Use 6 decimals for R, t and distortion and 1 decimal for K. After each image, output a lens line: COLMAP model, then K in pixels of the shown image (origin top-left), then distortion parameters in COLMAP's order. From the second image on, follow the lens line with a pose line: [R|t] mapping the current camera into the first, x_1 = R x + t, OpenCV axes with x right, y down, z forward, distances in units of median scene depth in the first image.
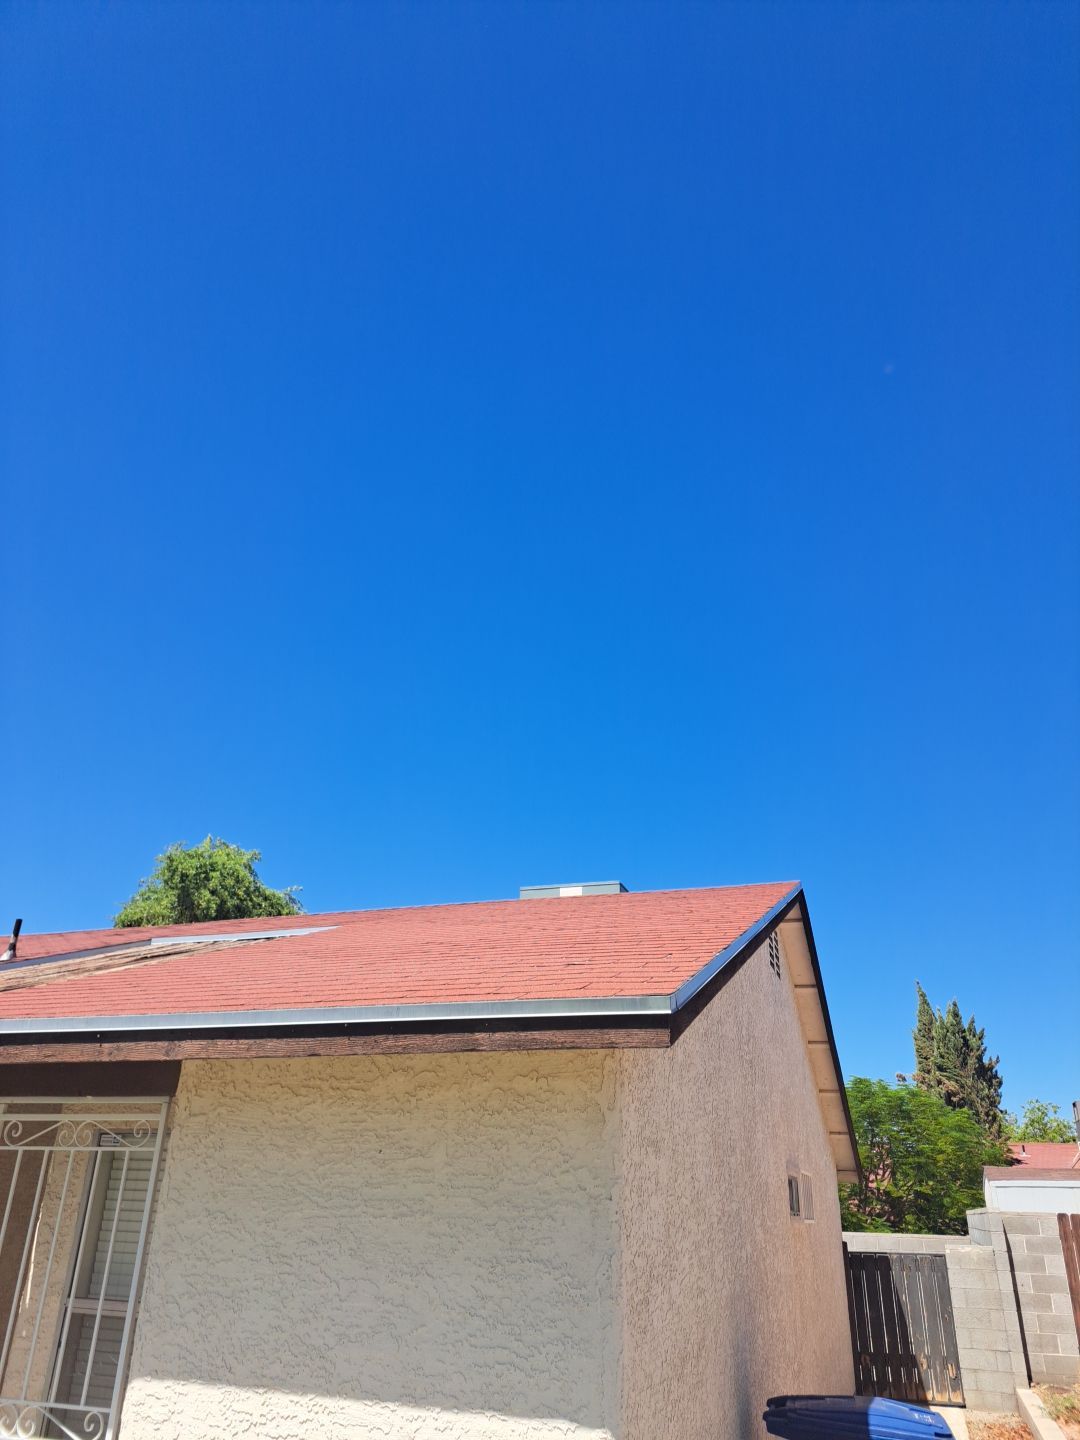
lens RADIAL K [[1007.6, 0, 540.0], [0, 1007.6, 720.0], [0, 0, 1]] dist [-0.000192, -0.007622]
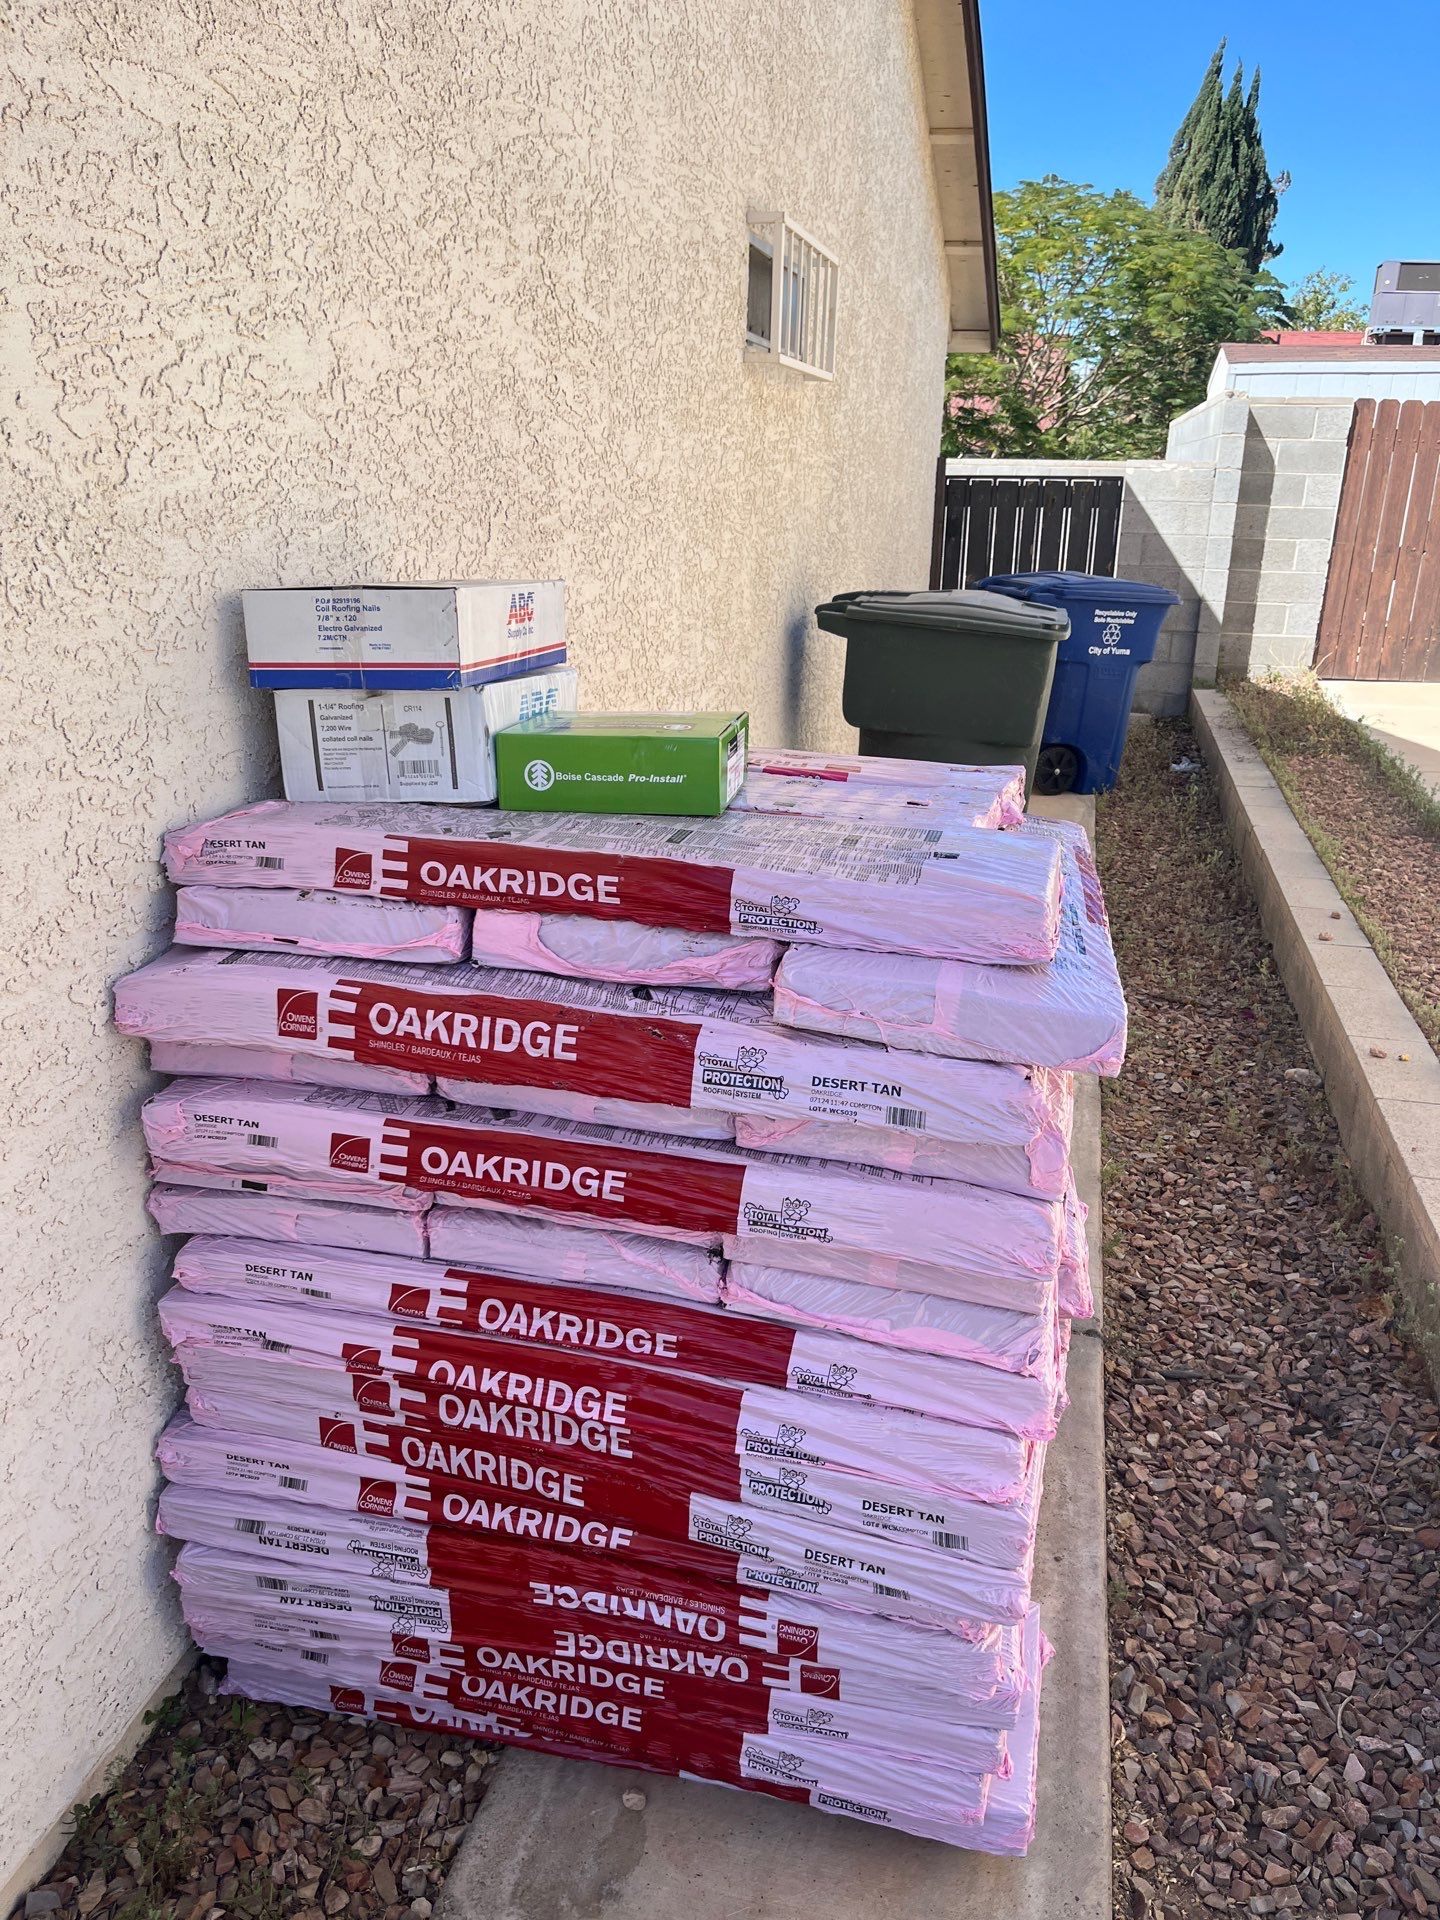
lens RADIAL K [[1343.5, 0, 720.0], [0, 1343.5, 960.0], [0, 0, 1]] dist [-0.000192, -0.007622]
pose [[0.997422, -0.034827, 0.062746, 0.134749], [-0.020971, 0.694719, 0.718975, 0.199448], [-0.068631, -0.718437, 0.692198, 0.334724]]
